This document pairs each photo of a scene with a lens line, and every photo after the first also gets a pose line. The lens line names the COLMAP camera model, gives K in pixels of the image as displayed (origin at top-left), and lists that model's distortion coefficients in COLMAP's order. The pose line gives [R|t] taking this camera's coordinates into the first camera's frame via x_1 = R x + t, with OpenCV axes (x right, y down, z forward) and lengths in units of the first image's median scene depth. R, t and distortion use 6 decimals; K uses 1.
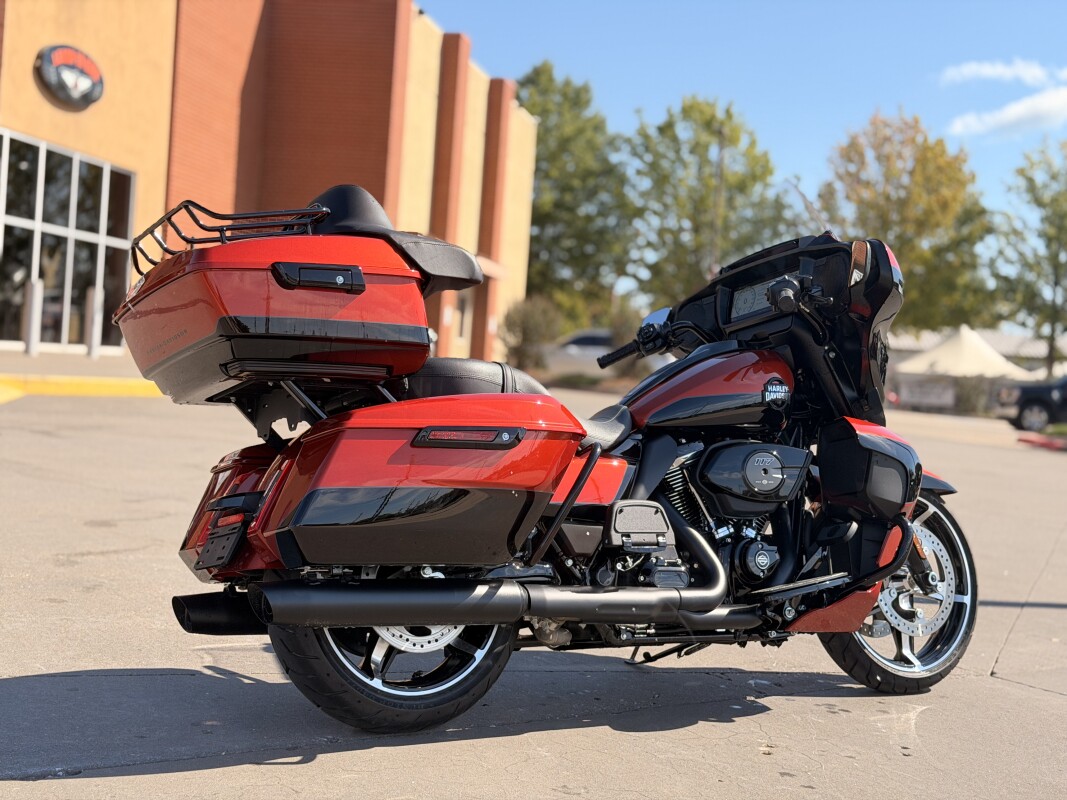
lens RADIAL K [[1468.8, 0, 536.1], [0, 1468.8, 403.0], [0, 0, 1]] dist [0.156367, 0.000000]
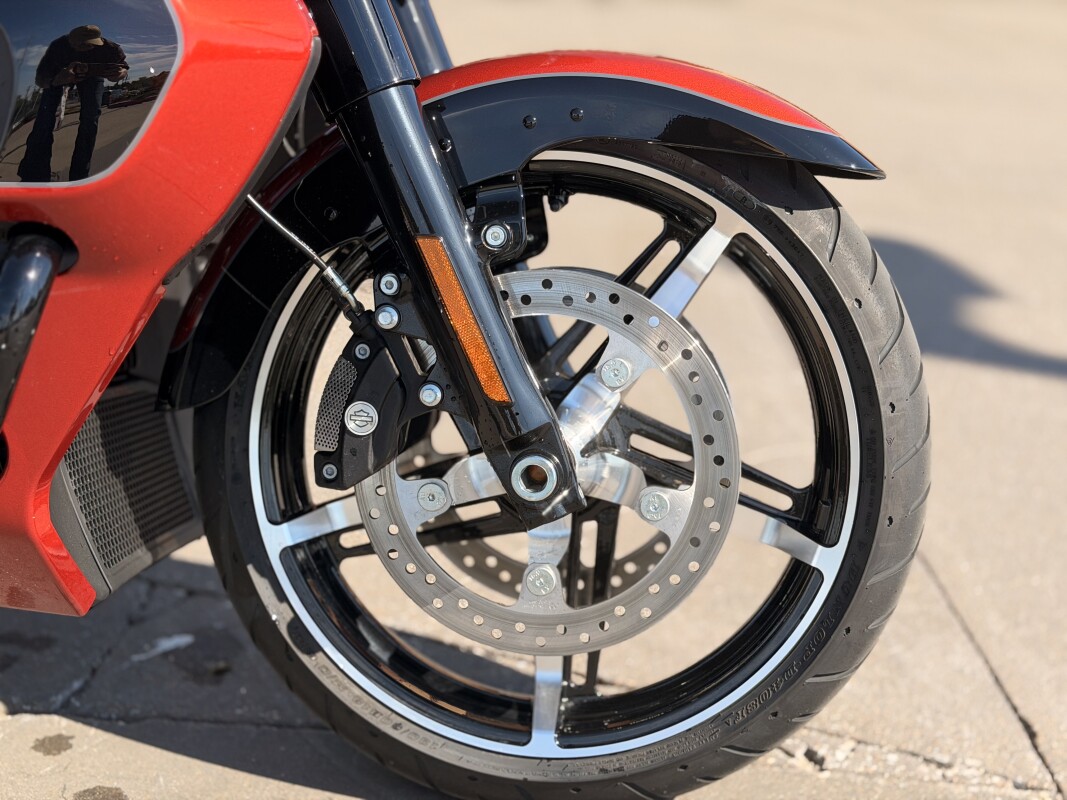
lens RADIAL K [[1468.8, 0, 536.8], [0, 1468.8, 401.6], [0, 0, 1]] dist [0.156367, 0.000000]
pose [[0.771740, 0.186128, -0.608090, 0.440454], [-0.023975, 0.964045, 0.264654, 0.034240], [0.635486, -0.189665, 0.748455, 0.823402]]
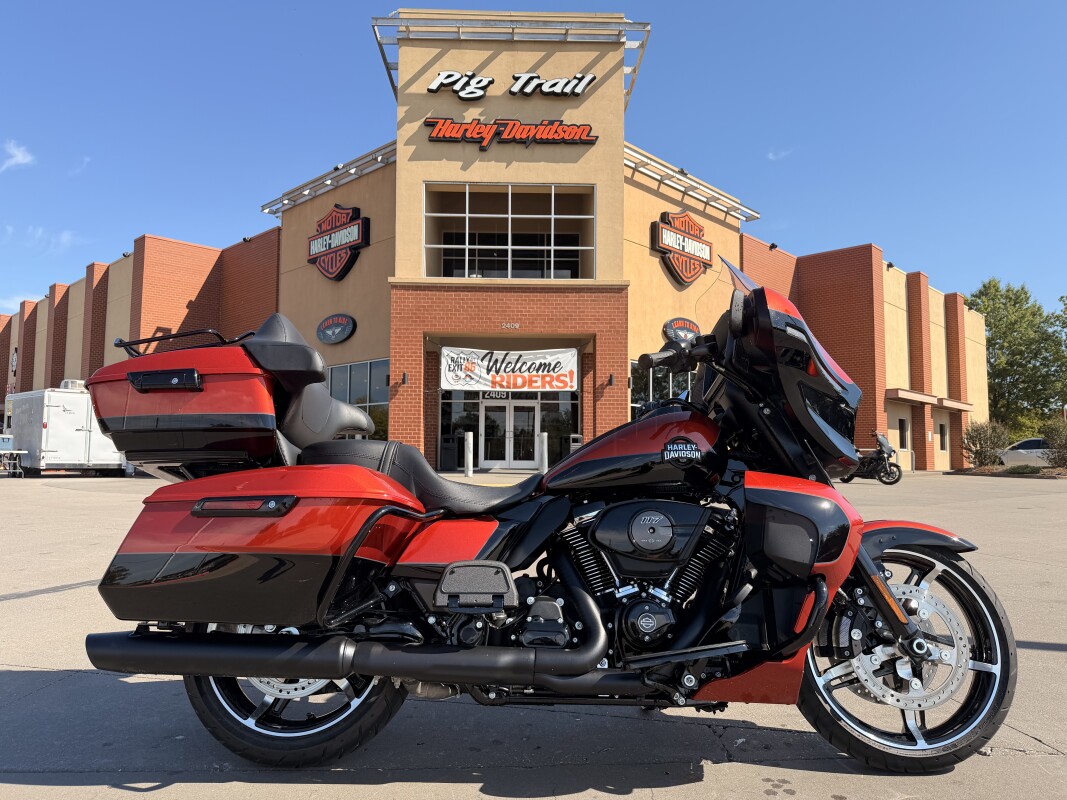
lens RADIAL K [[748.2, 0, 539.8], [0, 748.2, 403.8], [0, 0, 1]] dist [0.029634, -0.018083]
pose [[0.836644, -0.110248, -0.536537, 0.345293], [0.042307, 0.989615, -0.137377, 0.025992], [0.546111, 0.092236, 0.832620, 0.489984]]
